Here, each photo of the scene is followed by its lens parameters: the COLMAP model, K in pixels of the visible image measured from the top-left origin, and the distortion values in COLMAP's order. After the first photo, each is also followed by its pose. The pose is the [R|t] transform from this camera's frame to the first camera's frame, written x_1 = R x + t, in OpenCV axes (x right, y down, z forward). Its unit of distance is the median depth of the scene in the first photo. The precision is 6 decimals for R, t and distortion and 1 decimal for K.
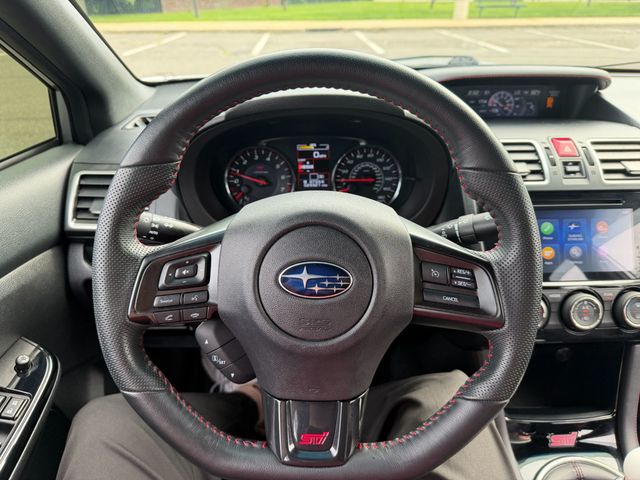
lens RADIAL K [[483.9, 0, 320.0], [0, 483.9, 240.0], [0, 0, 1]] dist [-0.011784, -0.005953]
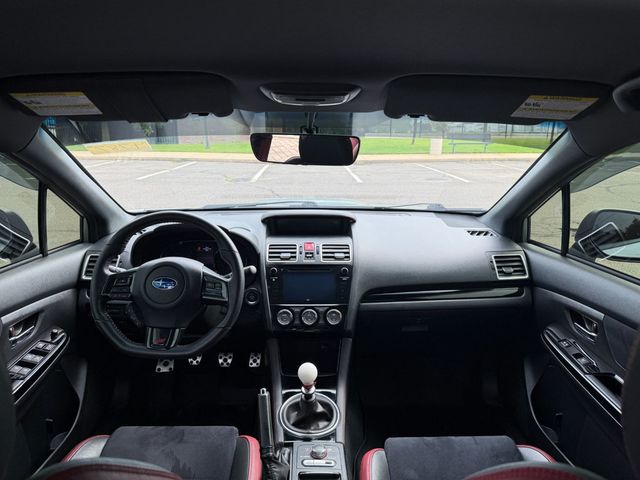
lens RADIAL K [[456.0, 0, 320.0], [0, 456.0, 240.0], [0, 0, 1]] dist [0.079376, -0.130728]
pose [[0.999859, 0.016182, 0.004463, 0.556557], [-0.014696, 0.972344, -0.233089, 0.279672], [-0.008112, 0.232991, 0.972445, -1.104981]]
